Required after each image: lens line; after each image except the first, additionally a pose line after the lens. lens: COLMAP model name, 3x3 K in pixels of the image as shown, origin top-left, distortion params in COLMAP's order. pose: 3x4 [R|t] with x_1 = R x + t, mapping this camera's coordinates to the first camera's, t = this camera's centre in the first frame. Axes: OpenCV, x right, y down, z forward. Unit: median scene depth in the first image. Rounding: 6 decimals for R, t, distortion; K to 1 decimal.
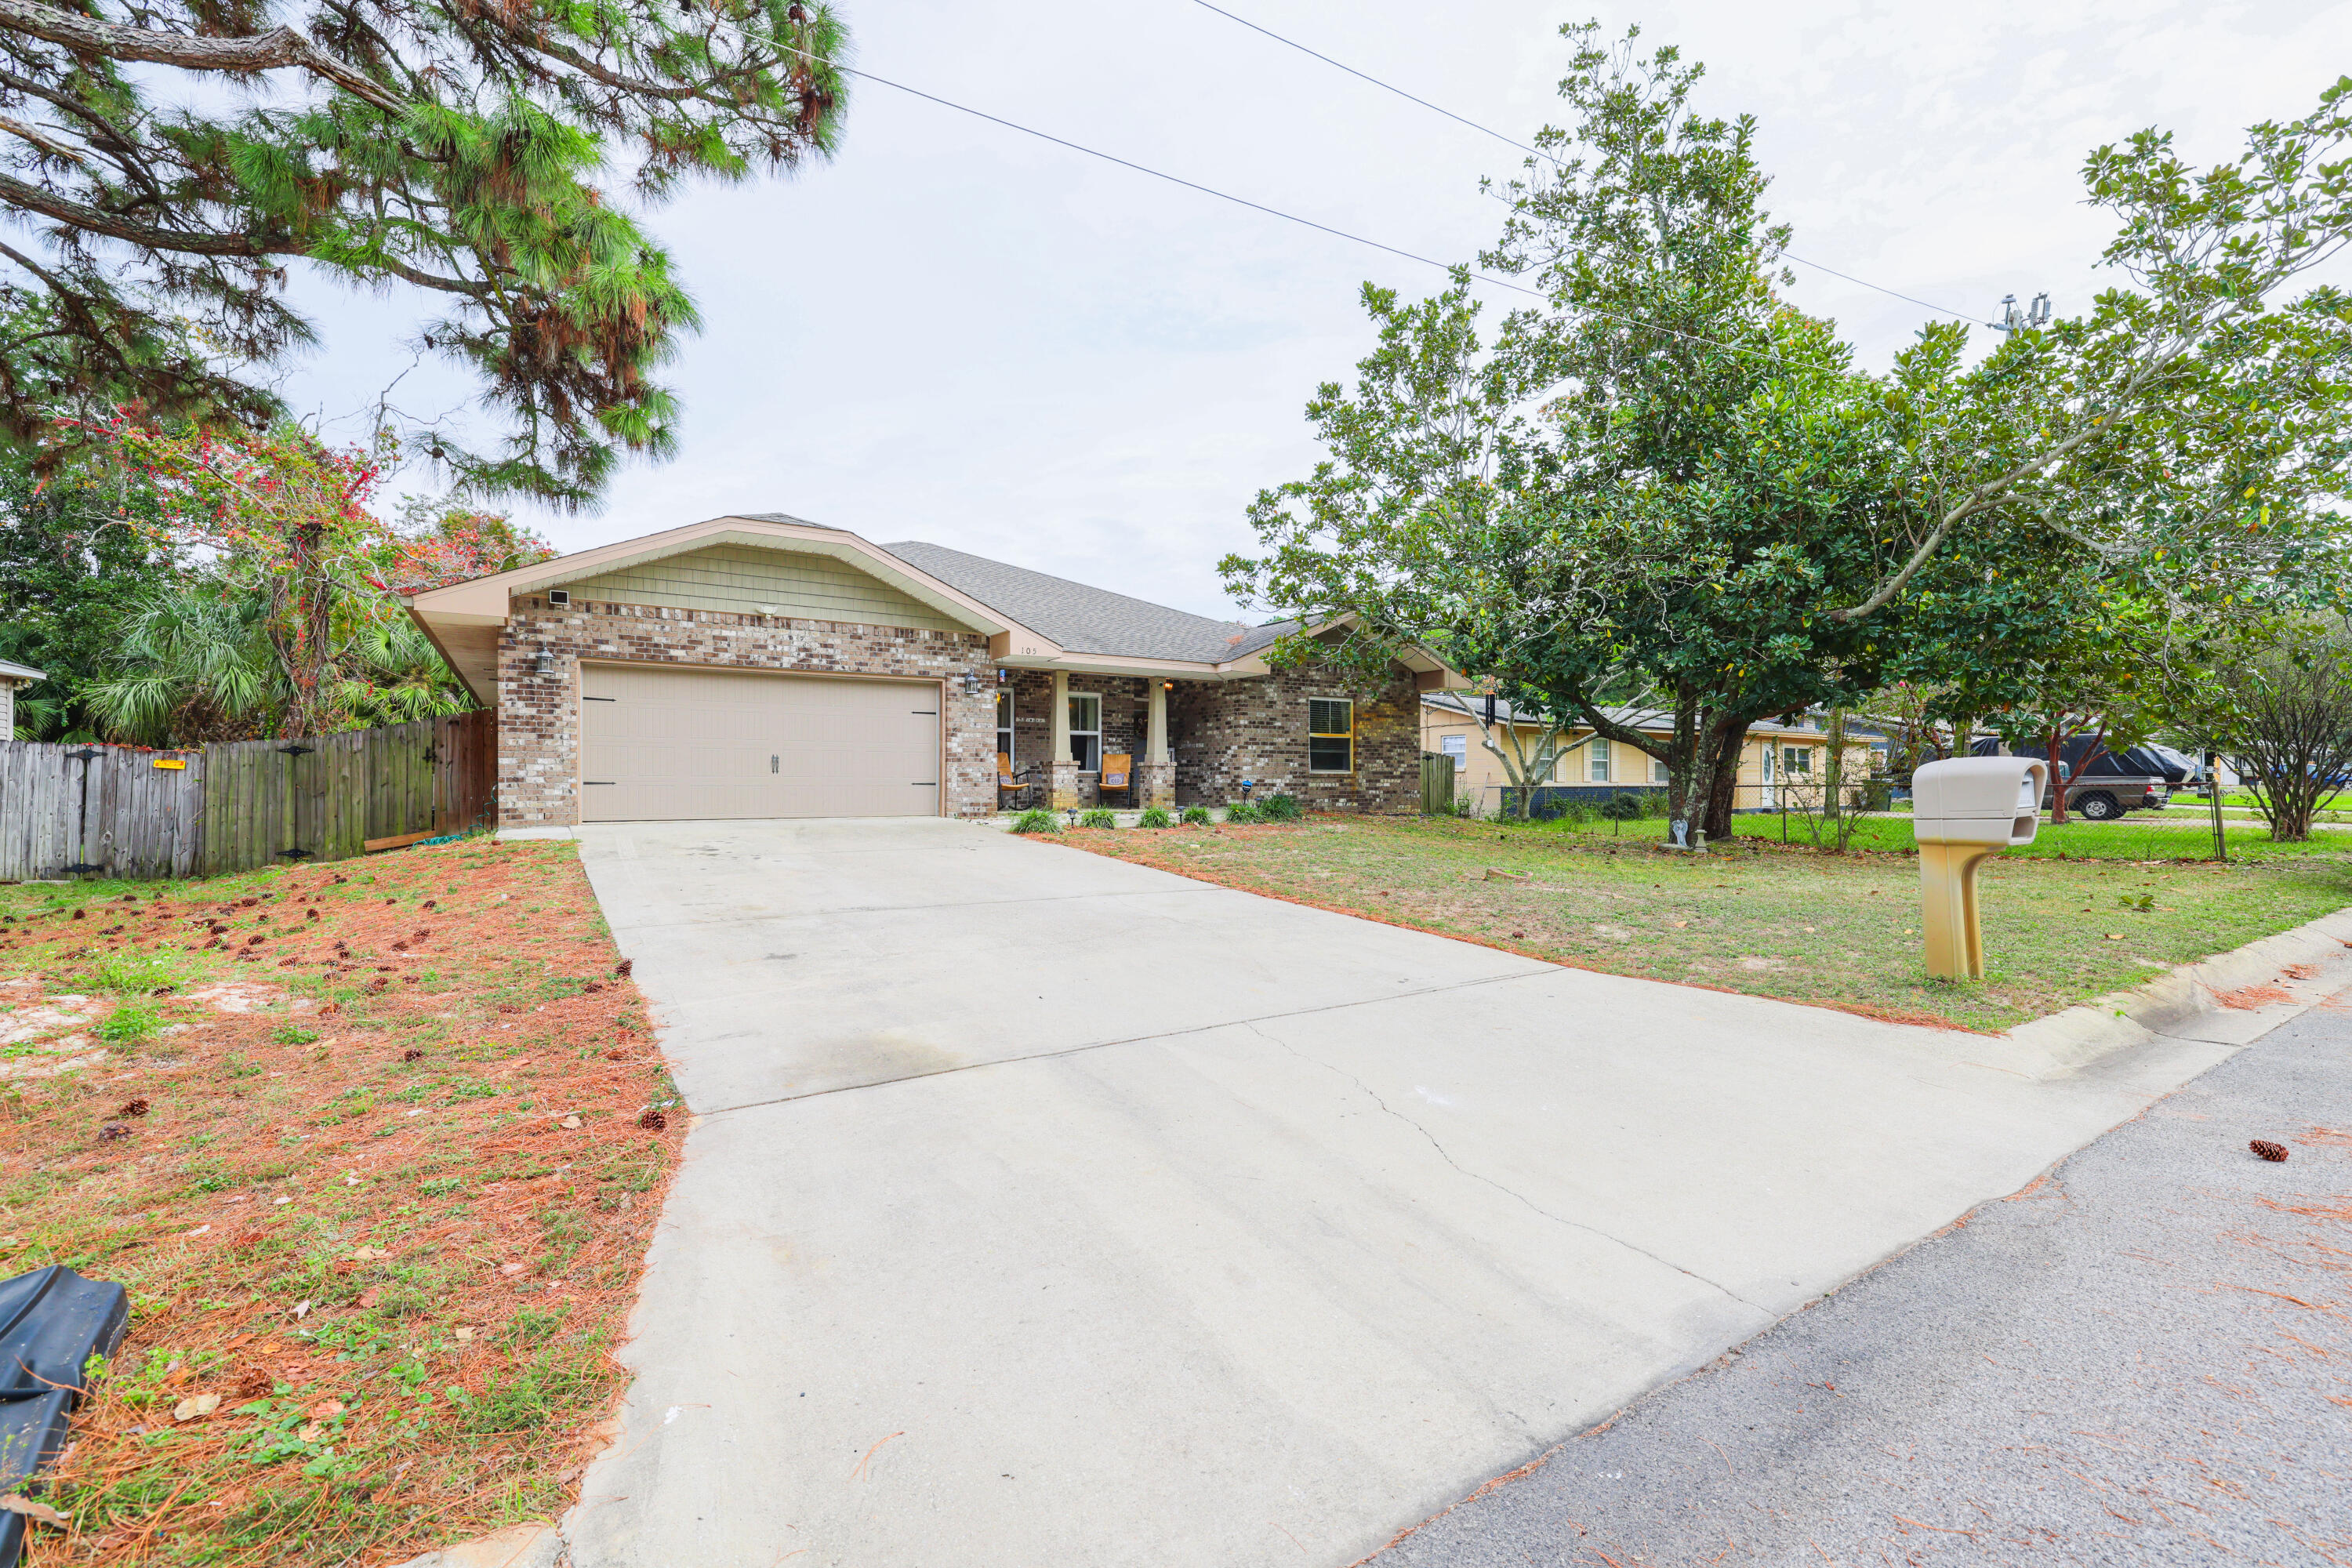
lens RADIAL K [[977.6, 0, 1176.7], [0, 977.6, 781.1], [0, 0, 1]] dist [0.003384, -0.000547]
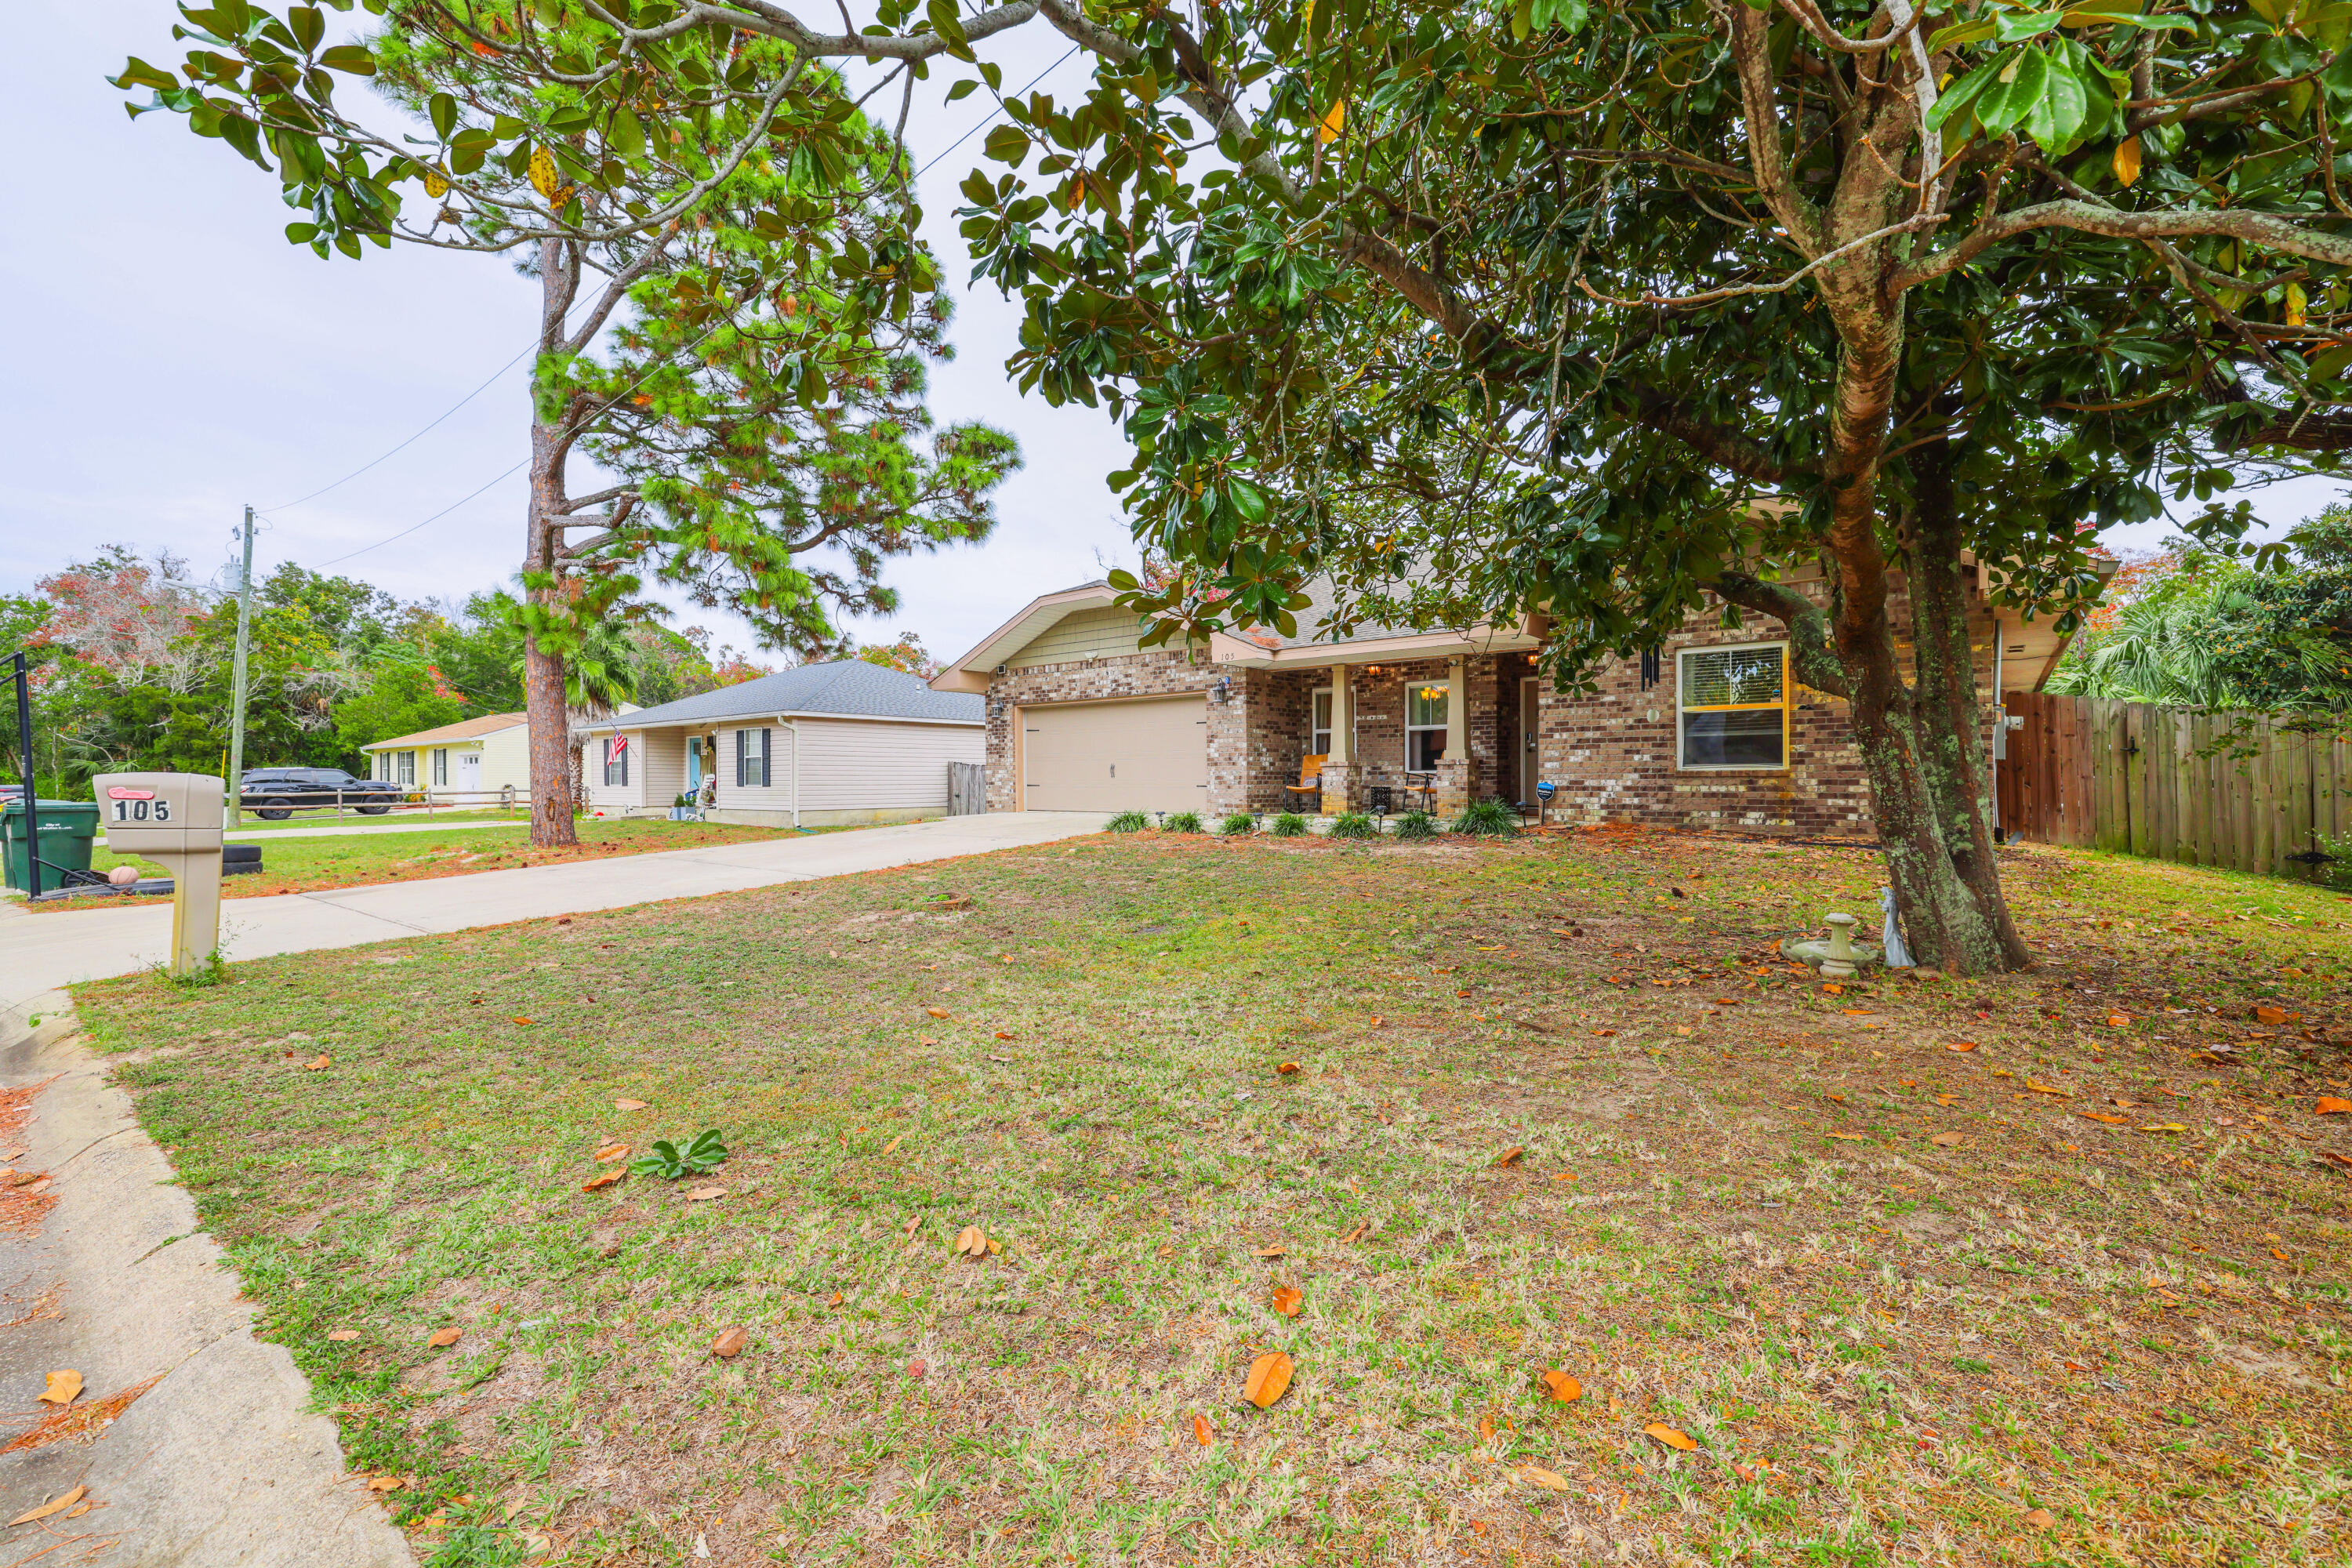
lens RADIAL K [[977.6, 0, 1176.2], [0, 977.6, 779.5], [0, 0, 1]] dist [0.003384, -0.000547]
pose [[0.305215, -0.000154, -0.952283, 0.803867], [0.002057, 0.999998, 0.000498, -0.003956], [0.952281, -0.002111, 0.305215, 0.622387]]
